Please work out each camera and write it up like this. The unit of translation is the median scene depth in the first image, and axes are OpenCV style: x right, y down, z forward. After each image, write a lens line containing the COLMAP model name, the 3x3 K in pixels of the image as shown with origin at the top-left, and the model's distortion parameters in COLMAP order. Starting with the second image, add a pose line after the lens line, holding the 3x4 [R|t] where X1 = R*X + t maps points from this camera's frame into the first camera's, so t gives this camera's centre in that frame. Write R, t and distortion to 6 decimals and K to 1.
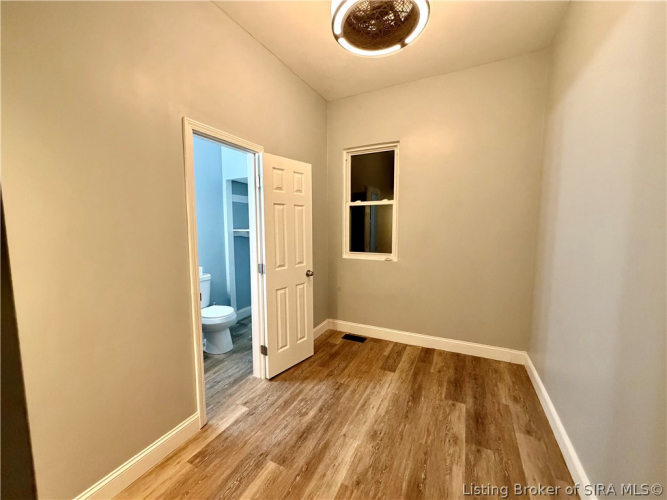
lens RADIAL K [[265.5, 0, 330.2], [0, 265.5, 251.6], [0, 0, 1]] dist [-0.000094, -0.000268]
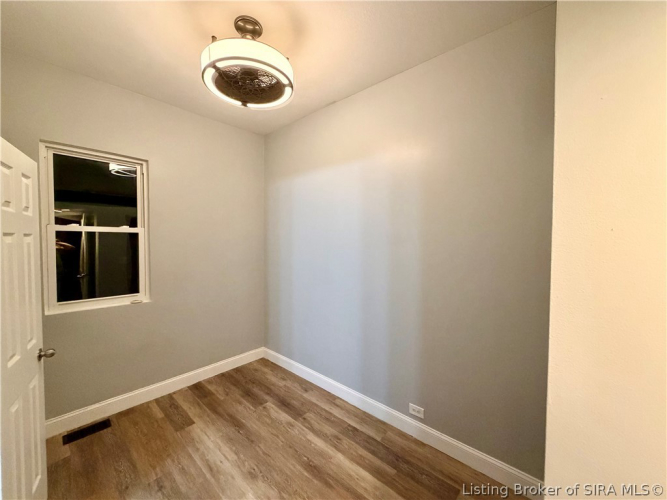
lens RADIAL K [[265.5, 0, 332.7], [0, 265.5, 251.2], [0, 0, 1]] dist [-0.000094, -0.000268]
pose [[0.261383, -0.026025, 0.964884, -0.524652], [0.091292, 0.995822, 0.002129, -0.091408], [-0.960908, 0.087530, 0.262667, 0.281847]]
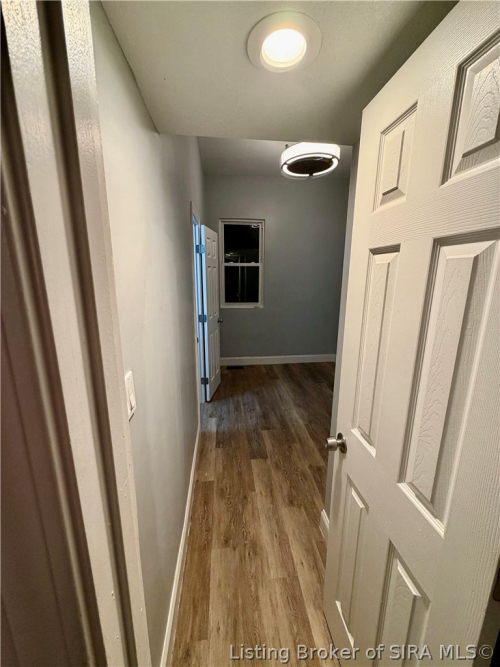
lens RADIAL K [[265.5, 0, 249.8], [0, 265.5, 332.9], [0, 0, 1]] dist [-0.000094, -0.000268]
pose [[0.840758, -0.105336, 0.531065, -0.746946], [0.045790, 0.991211, 0.124112, -0.013723], [-0.539471, -0.080030, 0.838192, -0.197049]]
